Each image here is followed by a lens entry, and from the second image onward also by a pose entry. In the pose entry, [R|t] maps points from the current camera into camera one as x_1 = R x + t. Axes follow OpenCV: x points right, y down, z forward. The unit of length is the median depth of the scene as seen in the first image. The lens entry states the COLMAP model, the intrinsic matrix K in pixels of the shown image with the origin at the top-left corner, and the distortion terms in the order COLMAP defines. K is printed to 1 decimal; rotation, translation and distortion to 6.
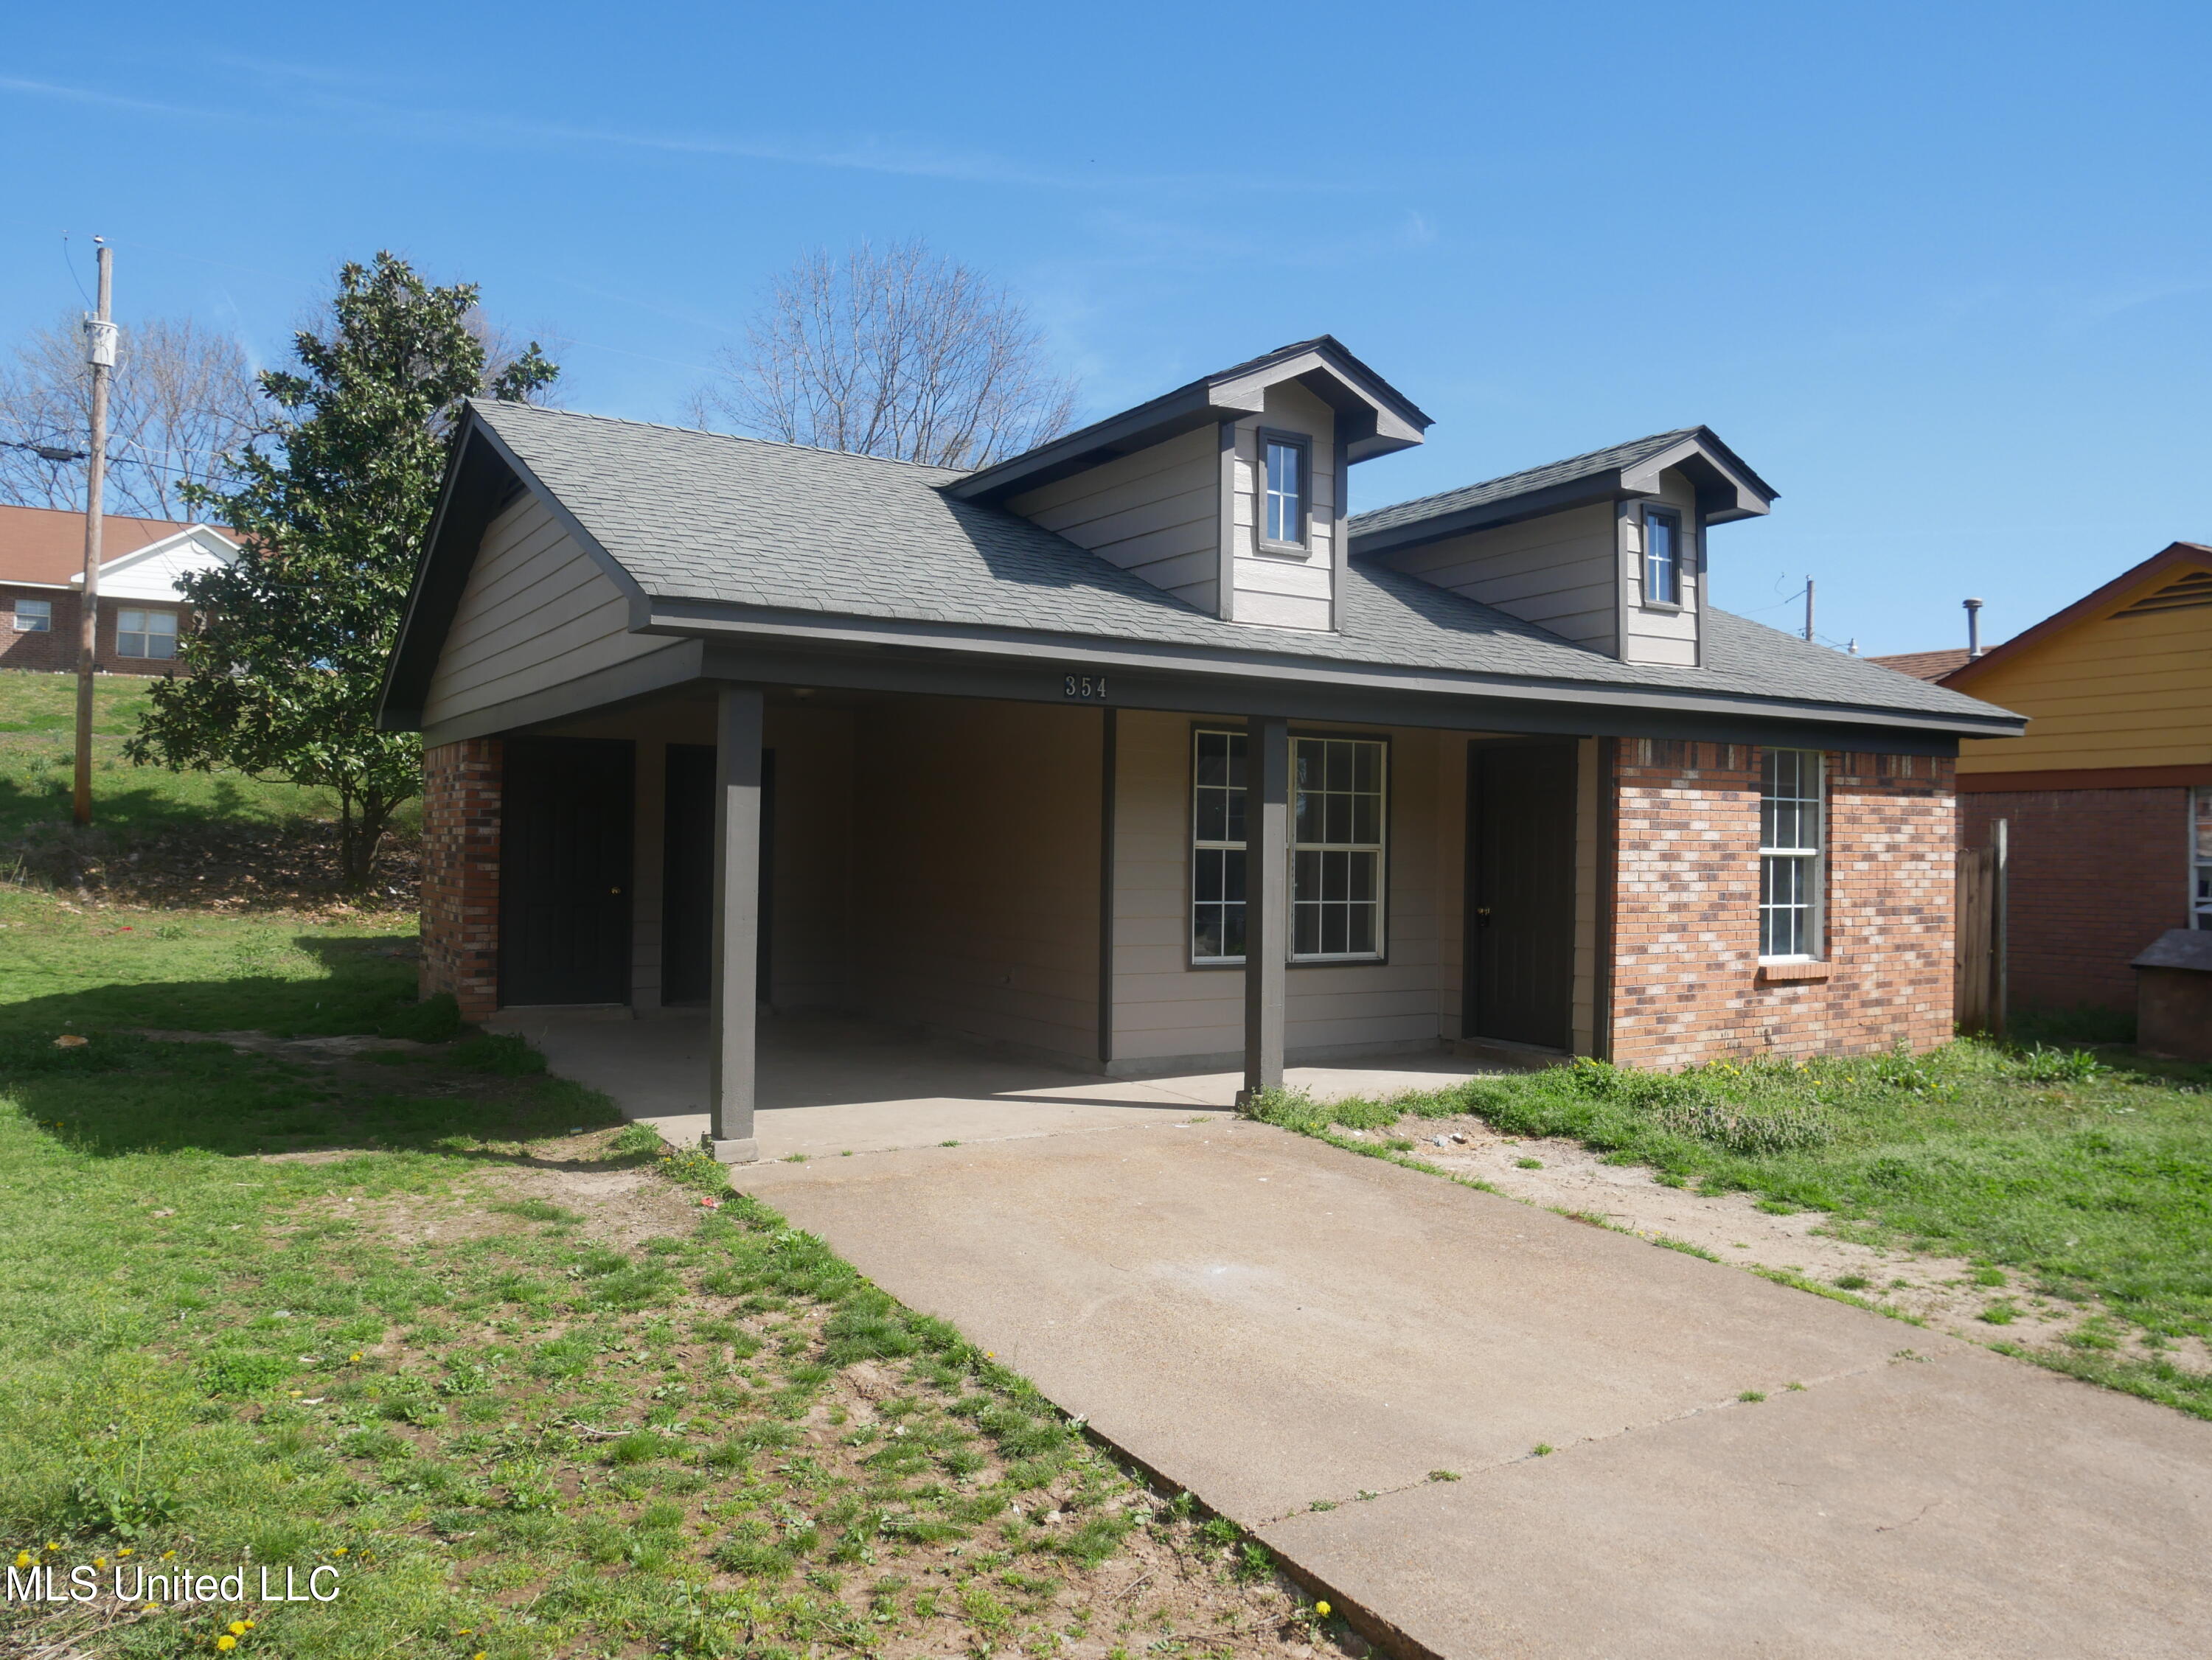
lens RADIAL K [[1651.3, 0, 1106.0], [0, 1651.3, 830.0], [0, 0, 1]] dist [-0.006649, -0.000681]
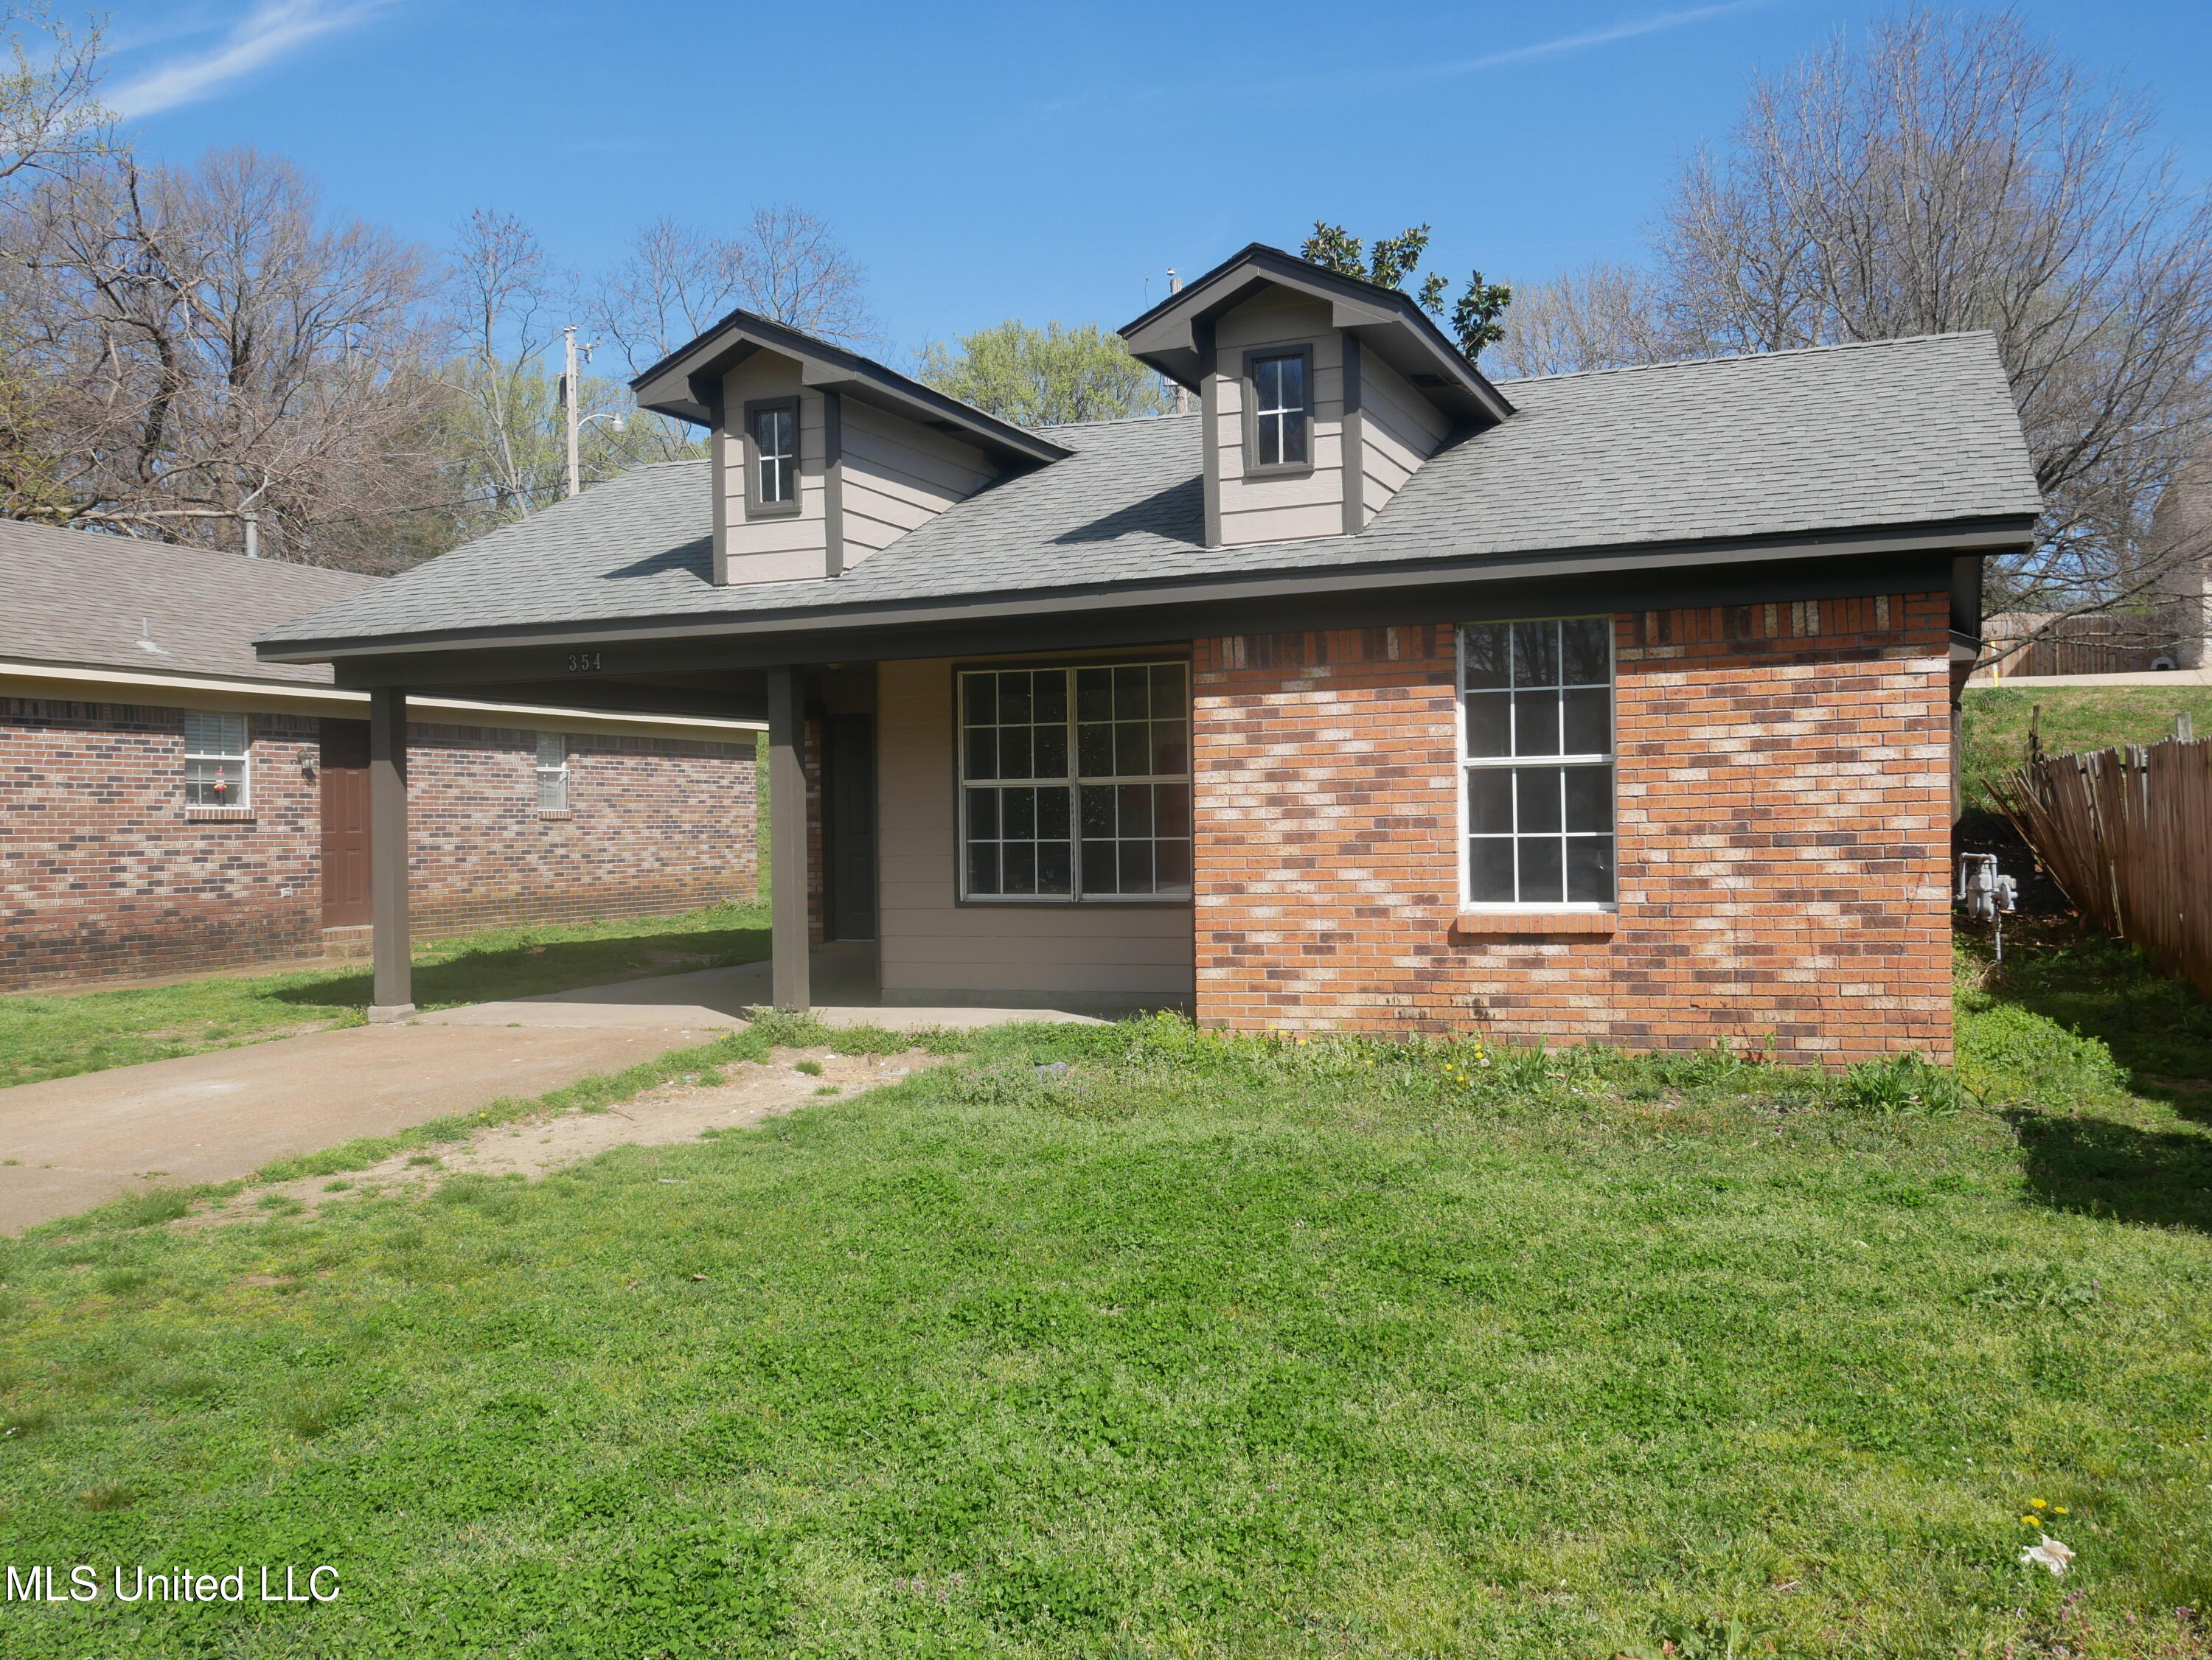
lens RADIAL K [[1889.4, 0, 1106.0], [0, 1889.4, 830.0], [0, 0, 1]] dist [0.026845, -0.000665]
pose [[0.589330, -0.020303, -0.807637, 1.015319], [0.036224, 0.999343, 0.001311, 0.037441], [0.807080, -0.030029, 0.589678, 0.364680]]
